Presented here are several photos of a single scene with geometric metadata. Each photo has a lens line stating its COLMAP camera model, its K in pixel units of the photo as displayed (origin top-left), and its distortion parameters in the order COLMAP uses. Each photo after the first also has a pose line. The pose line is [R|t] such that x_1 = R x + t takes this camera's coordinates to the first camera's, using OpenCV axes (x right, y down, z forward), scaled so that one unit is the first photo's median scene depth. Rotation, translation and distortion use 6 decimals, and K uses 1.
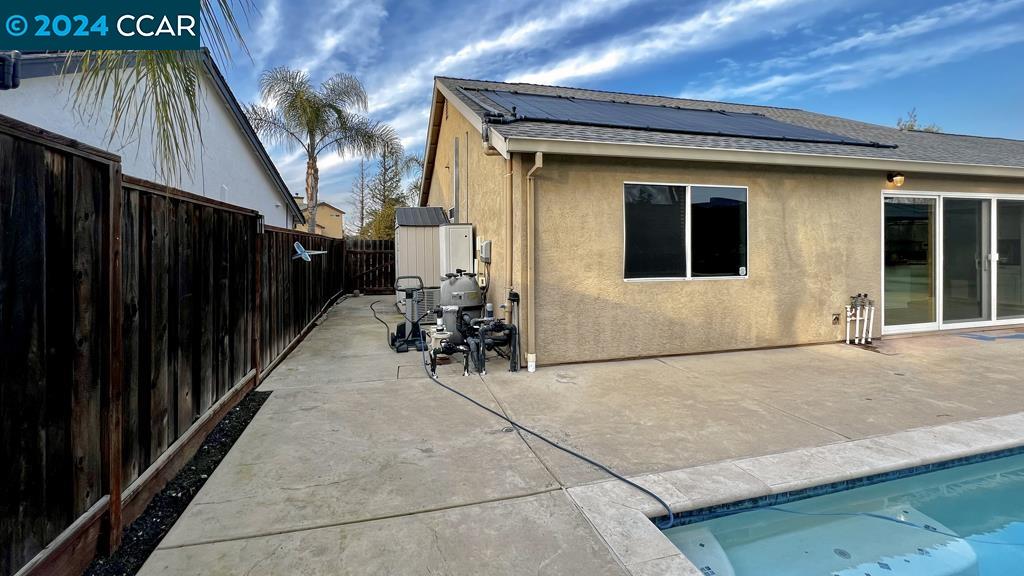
lens RADIAL K [[437.9, 0, 487.4], [0, 437.9, 244.4], [0, 0, 1]] dist [0.001082, 0.000545]
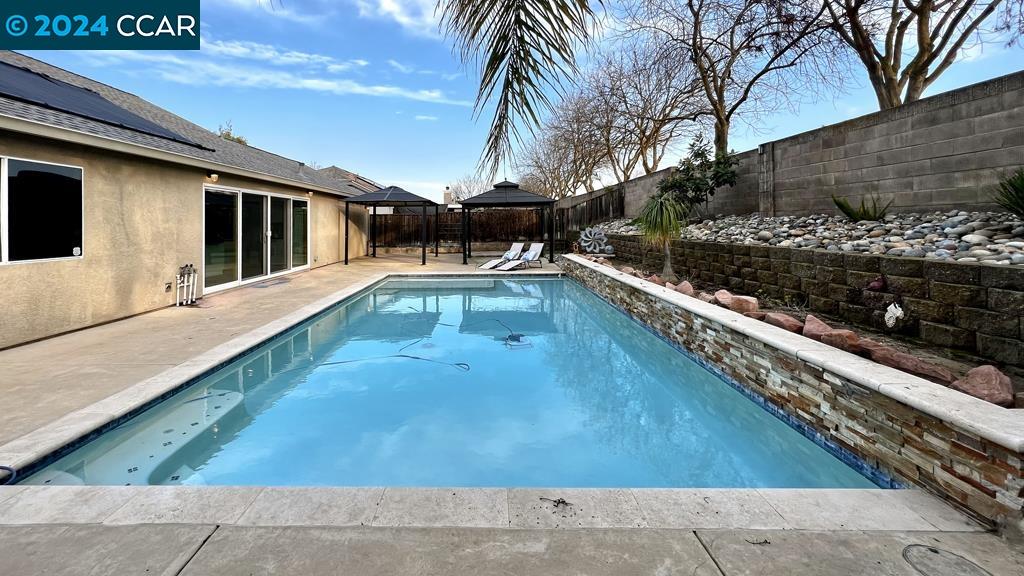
lens RADIAL K [[429.5, 0, 486.0], [0, 429.5, 222.6], [0, 0, 1]] dist [0.000914, 0.000418]
pose [[0.263809, 0.007269, 0.964548, -0.113875], [0.003705, 0.999957, -0.008549, 0.007027], [-0.964568, 0.005829, 0.263771, -0.153885]]
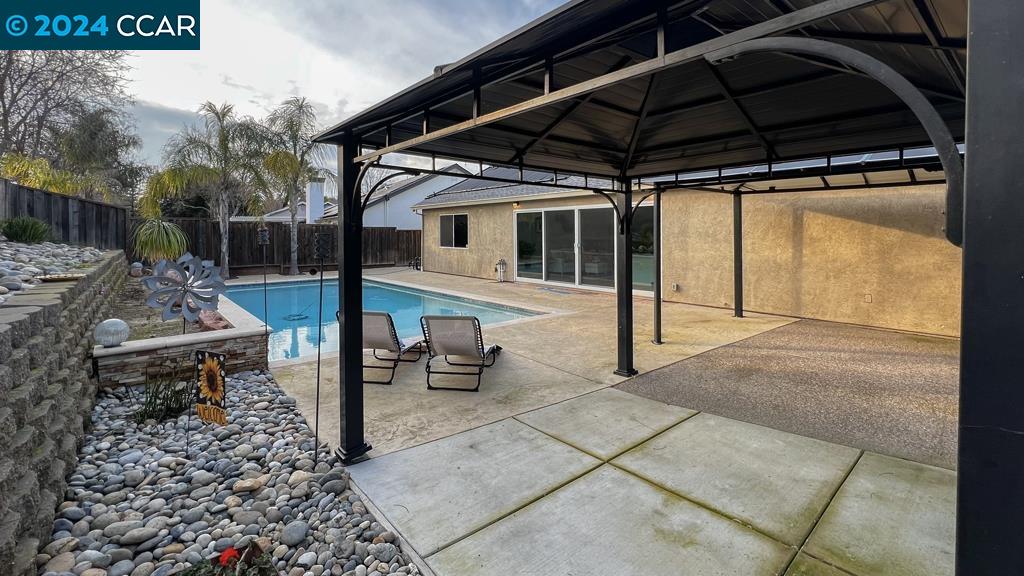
lens RADIAL K [[444.4, 0, 510.6], [0, 444.4, 279.5], [0, 0, 1]] dist [0.001326, 0.000190]
pose [[0.422659, 0.093972, -0.901404, 3.003785], [-0.013776, 0.995161, 0.097287, -0.002615], [0.906184, -0.028701, 0.421908, 0.113981]]
